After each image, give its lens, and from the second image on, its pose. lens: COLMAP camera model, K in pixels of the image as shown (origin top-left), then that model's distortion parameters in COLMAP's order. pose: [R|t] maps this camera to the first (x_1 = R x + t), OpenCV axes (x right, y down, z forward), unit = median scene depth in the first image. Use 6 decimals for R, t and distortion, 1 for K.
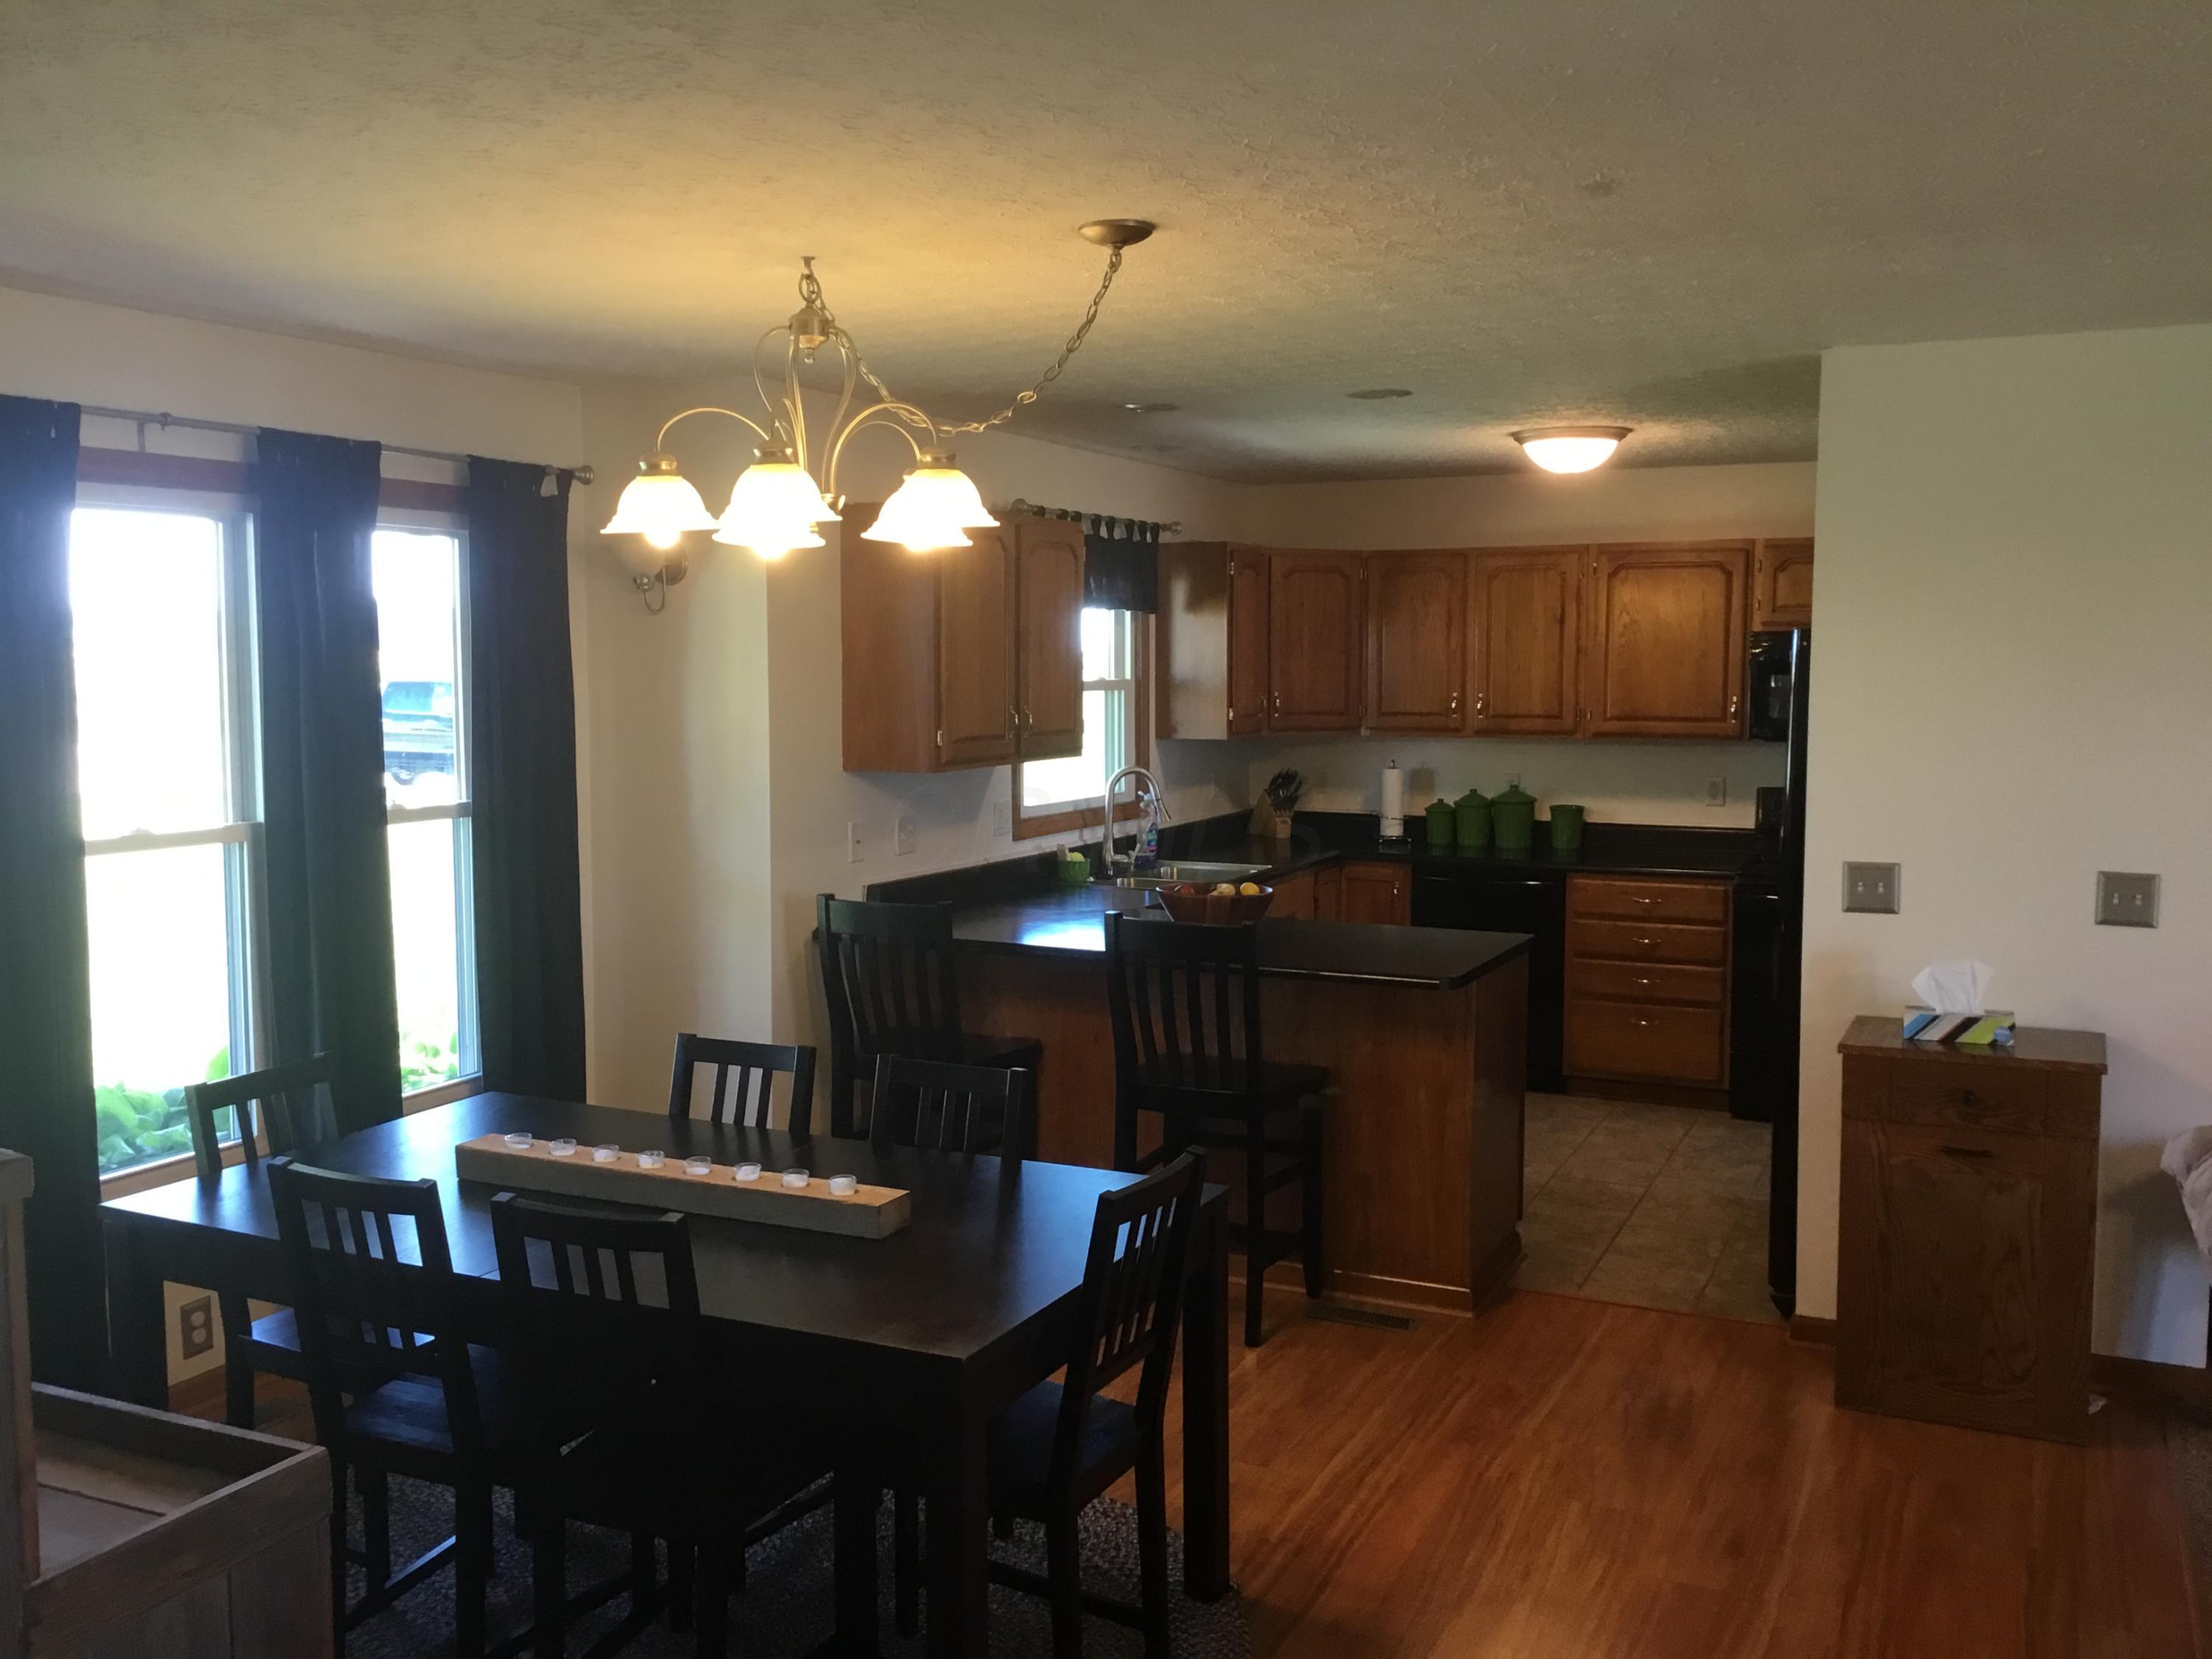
lens RADIAL K [[1989.9, 0, 1106.0], [0, 1989.9, 829.5], [0, 0, 1]] dist [0.102811, -0.207637]
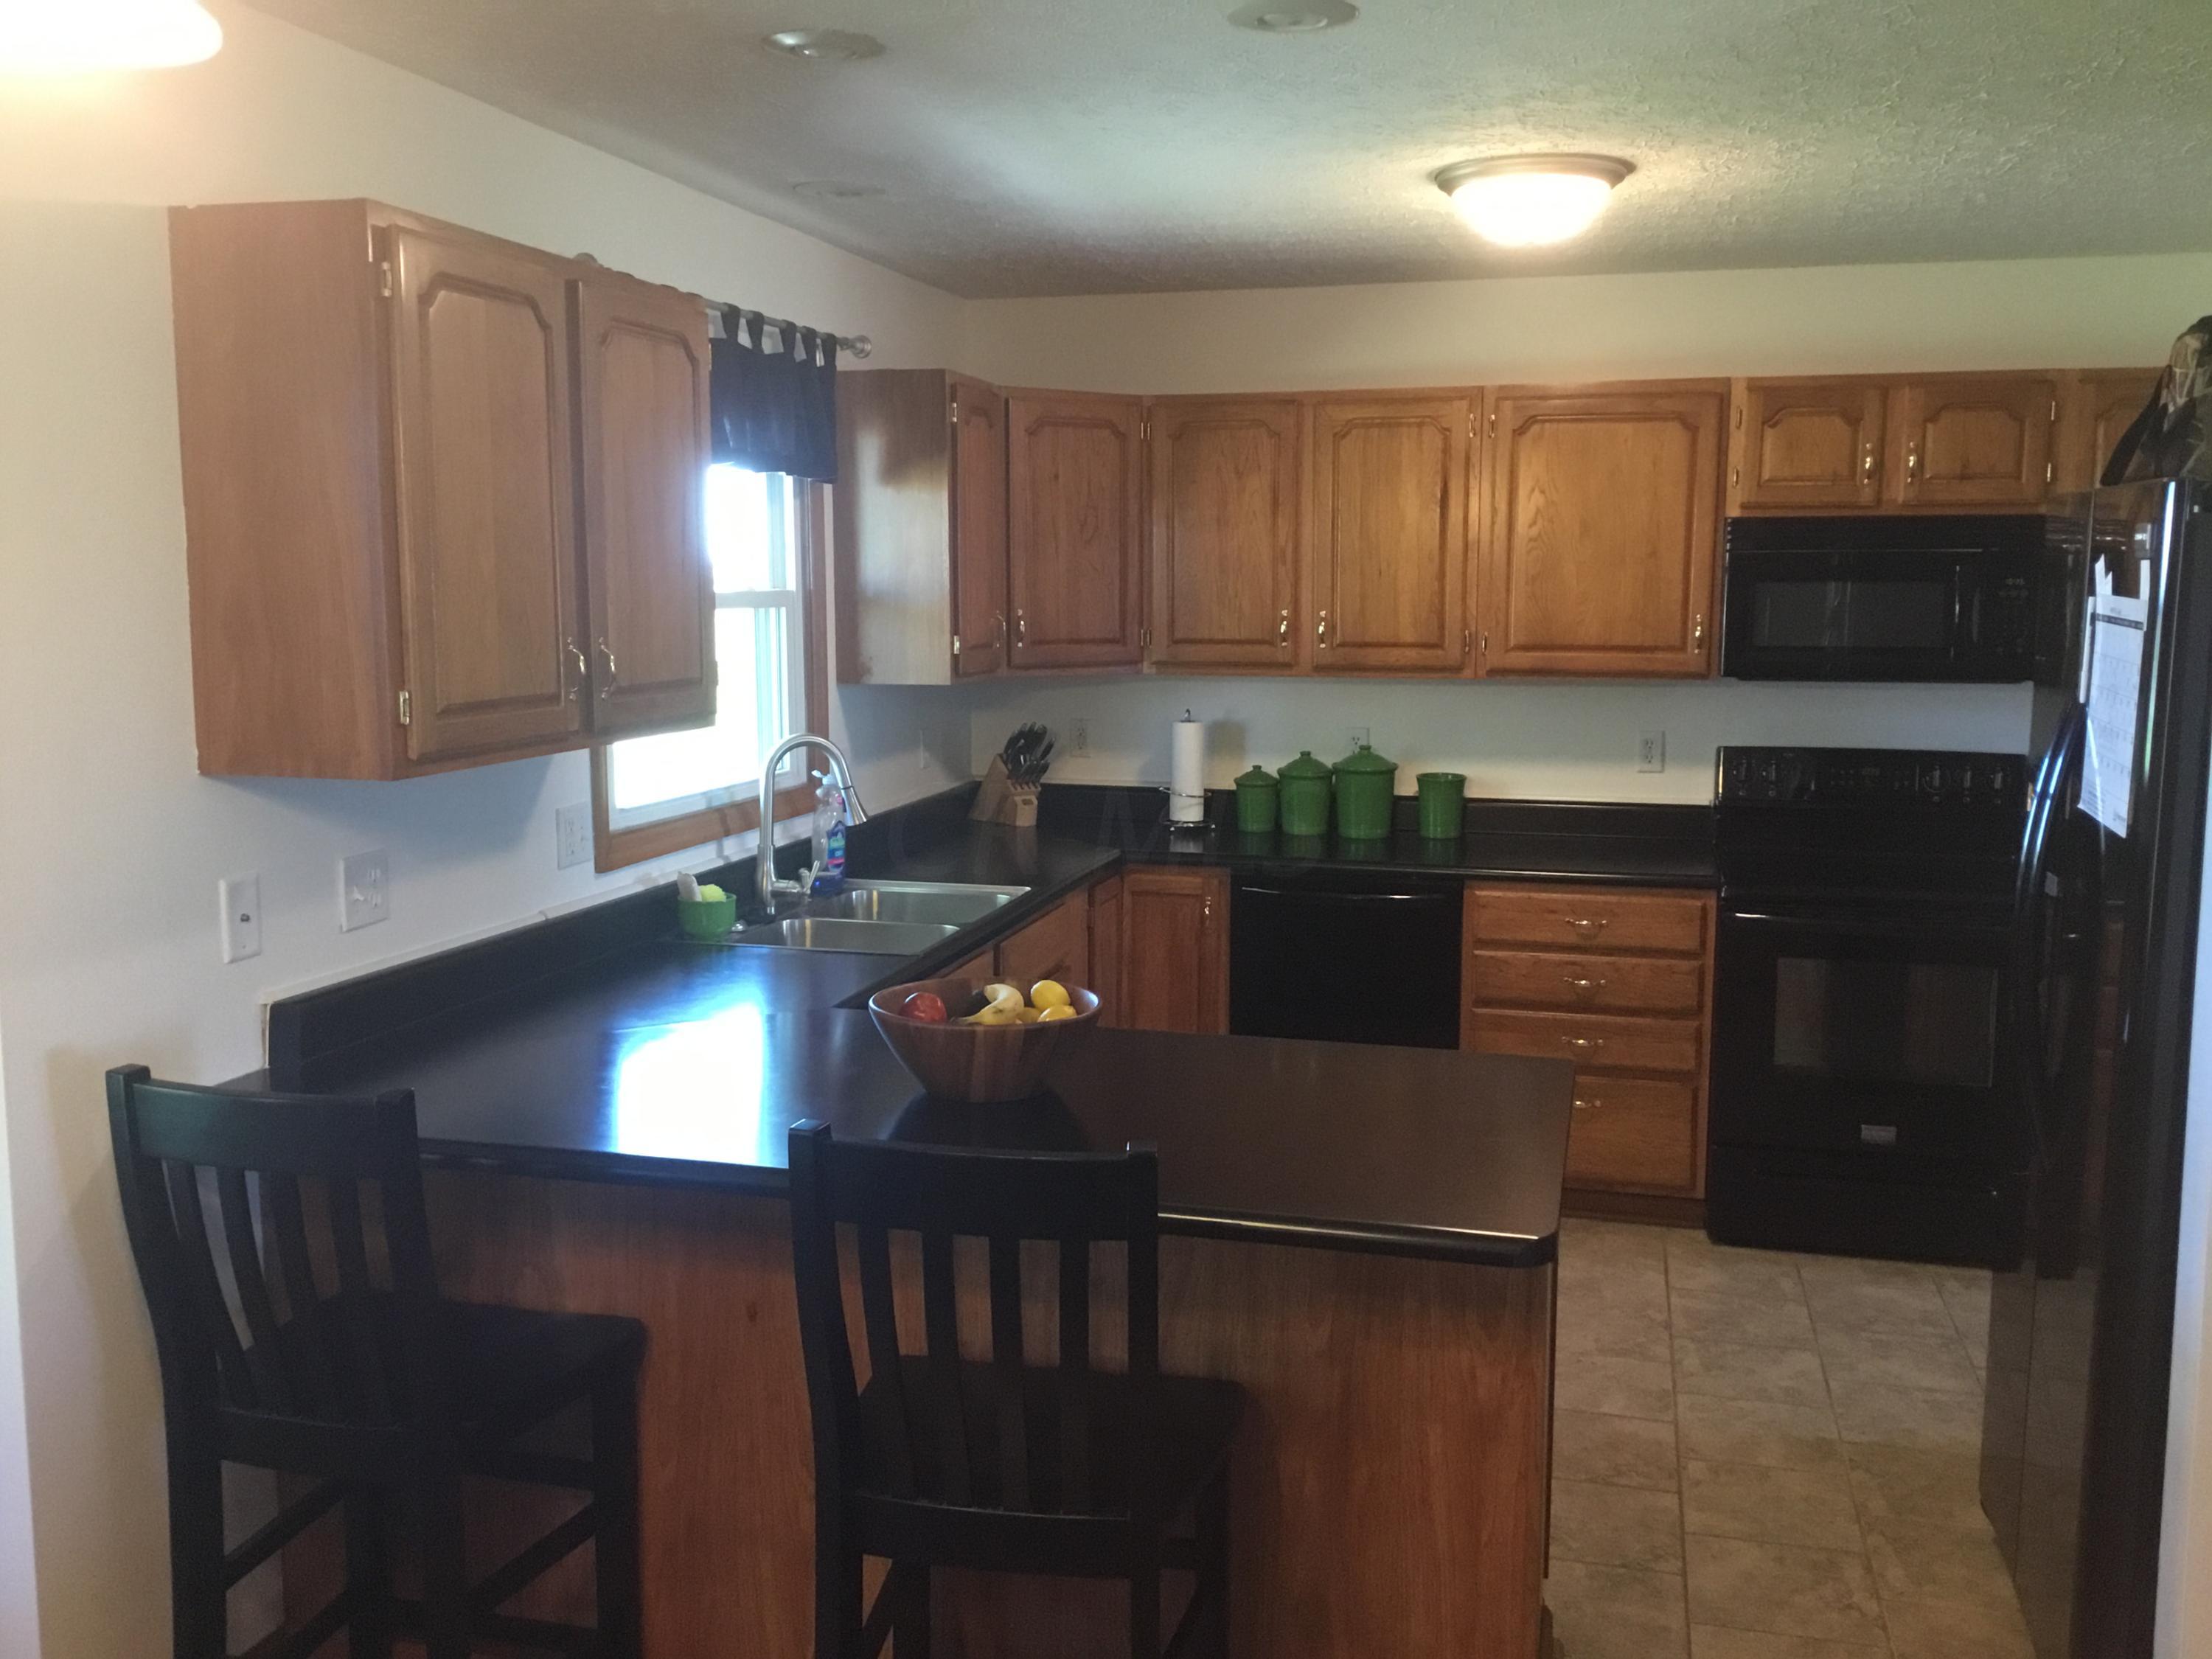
lens RADIAL K [[1989.9, 0, 1106.0], [0, 1989.9, 829.5], [0, 0, 1]] dist [0.102811, -0.207637]
pose [[0.985048, -0.022863, 0.170757, -0.000365], [0.015868, 0.998982, 0.042219, -0.025173], [-0.171549, -0.038878, 0.984408, 0.363601]]
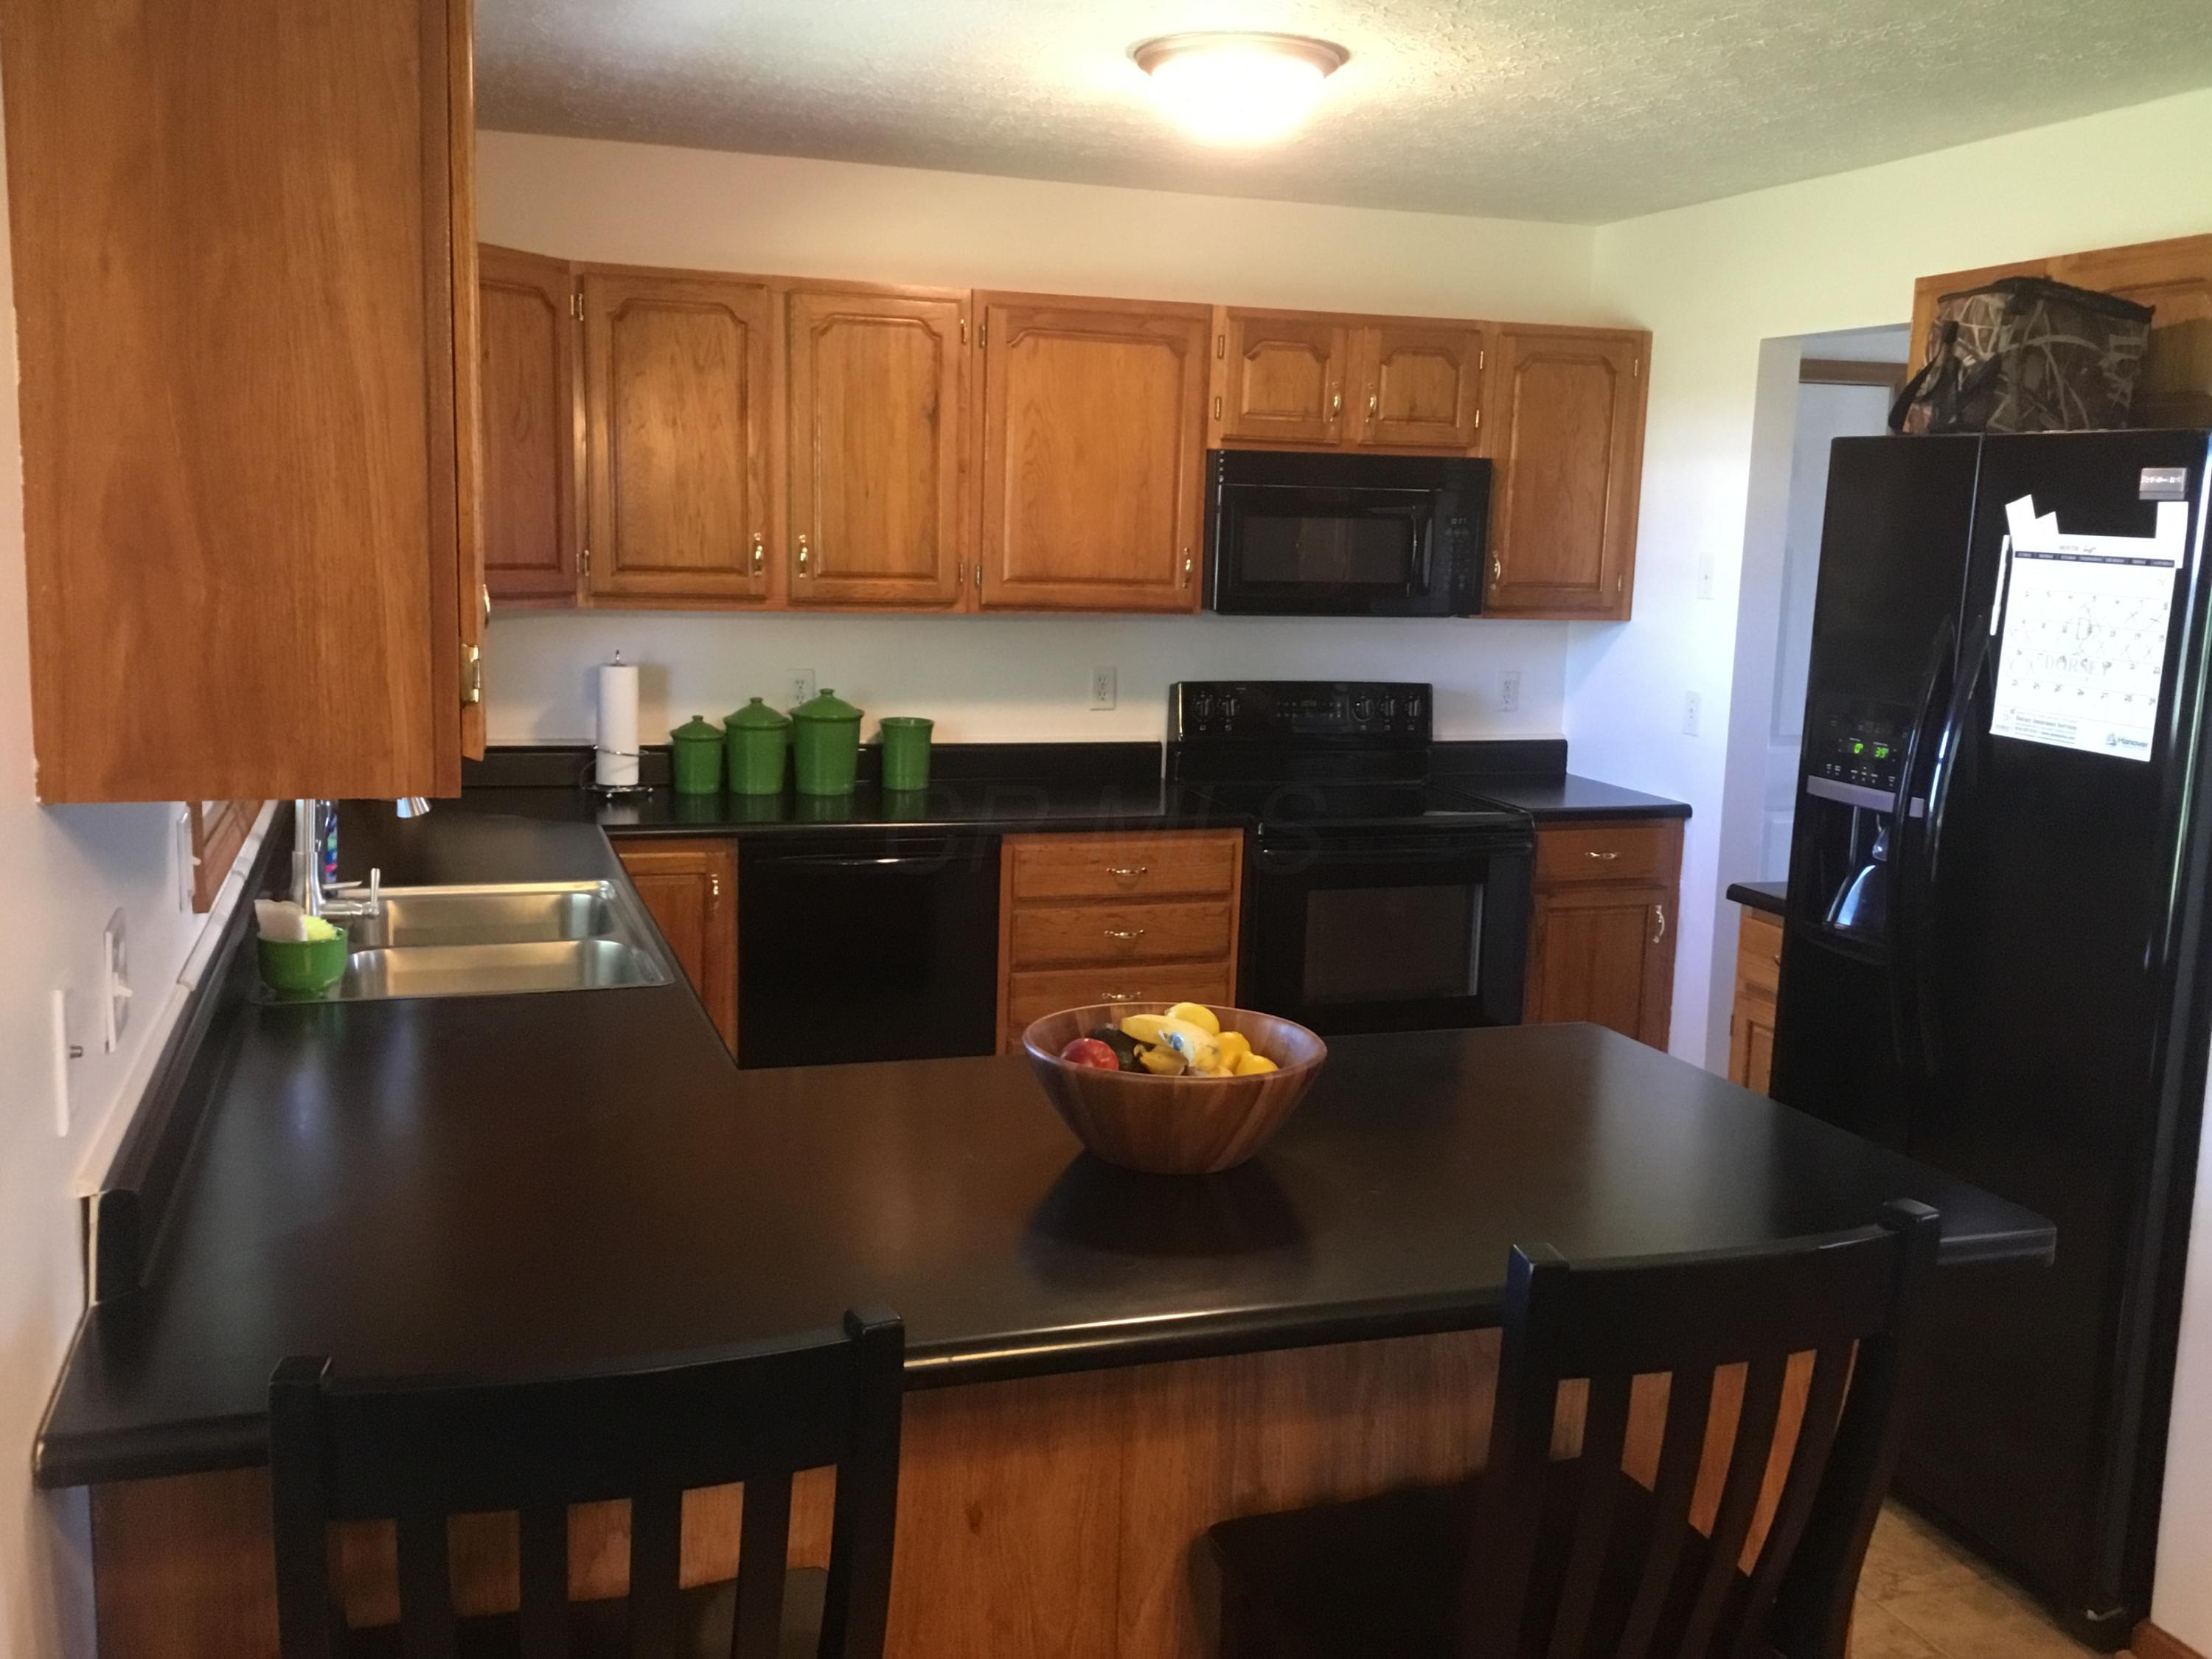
lens RADIAL K [[1989.9, 0, 1106.0], [0, 1989.9, 829.5], [0, 0, 1]] dist [0.102811, -0.207637]
pose [[0.716378, -0.087763, 0.692170, -0.165780], [0.034132, 0.995278, 0.090869, -0.033921], [-0.696877, -0.041471, 0.715991, 0.539493]]
